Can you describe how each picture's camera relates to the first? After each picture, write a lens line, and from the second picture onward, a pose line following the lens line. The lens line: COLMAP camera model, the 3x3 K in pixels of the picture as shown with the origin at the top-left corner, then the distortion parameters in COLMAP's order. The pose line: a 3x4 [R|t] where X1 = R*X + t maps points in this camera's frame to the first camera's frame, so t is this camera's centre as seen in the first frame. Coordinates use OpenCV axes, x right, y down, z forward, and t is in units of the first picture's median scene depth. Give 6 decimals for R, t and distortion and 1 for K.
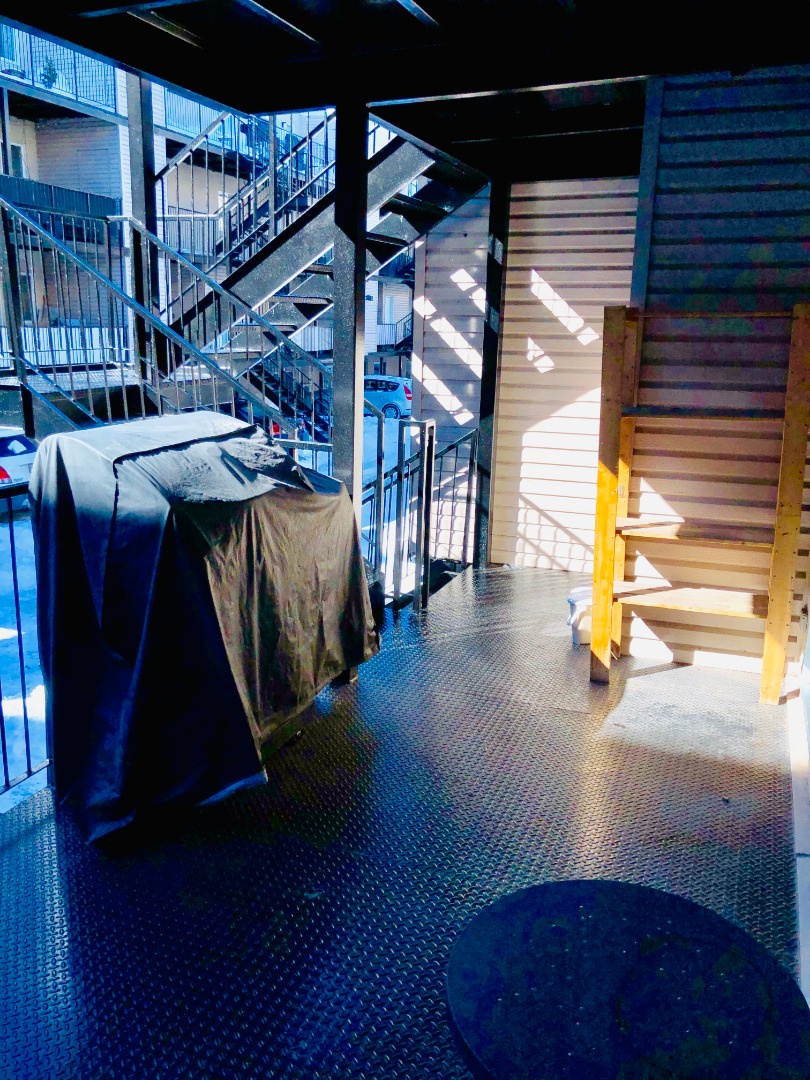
lens RADIAL K [[883.6, 0, 401.6], [0, 883.6, 534.0], [0, 0, 1]] dist [0.062163, -0.003687]
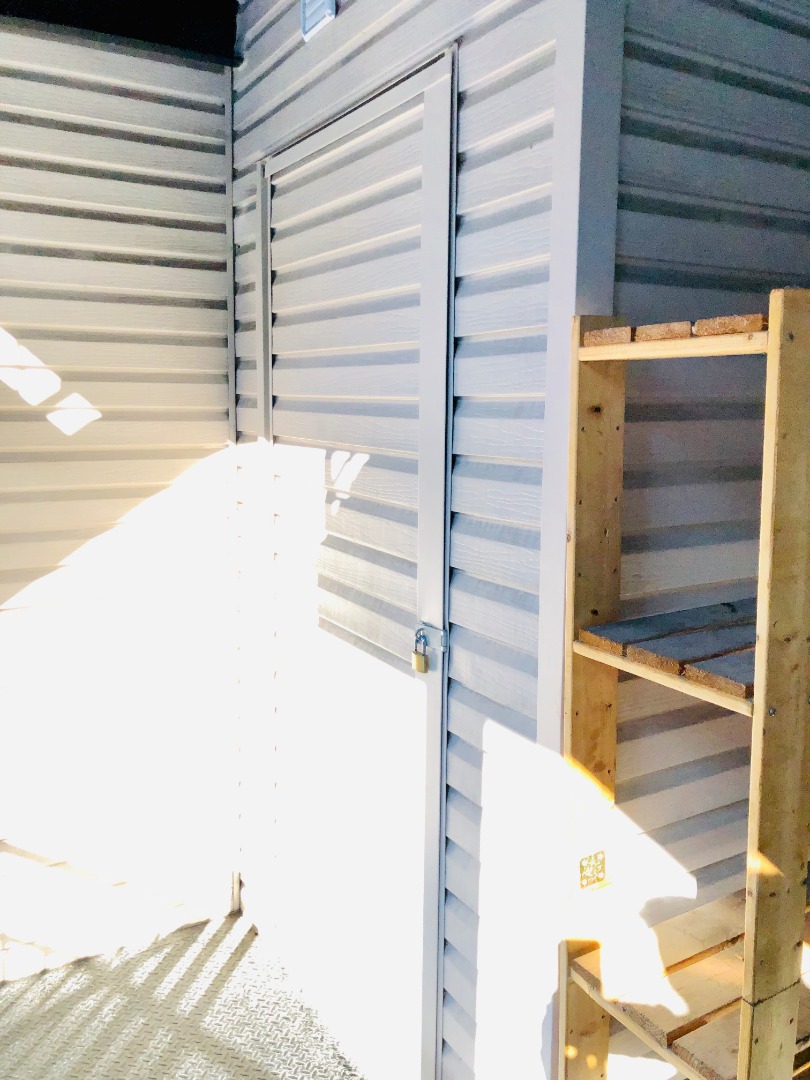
lens RADIAL K [[890.5, 0, 403.8], [0, 890.5, 527.7], [0, 0, 1]] dist [0.069675, -0.106476]
pose [[0.600462, -0.119285, 0.790706, -0.046400], [0.192560, 0.981284, 0.001806, -0.170361], [-0.776123, 0.151174, 0.612193, 0.761619]]
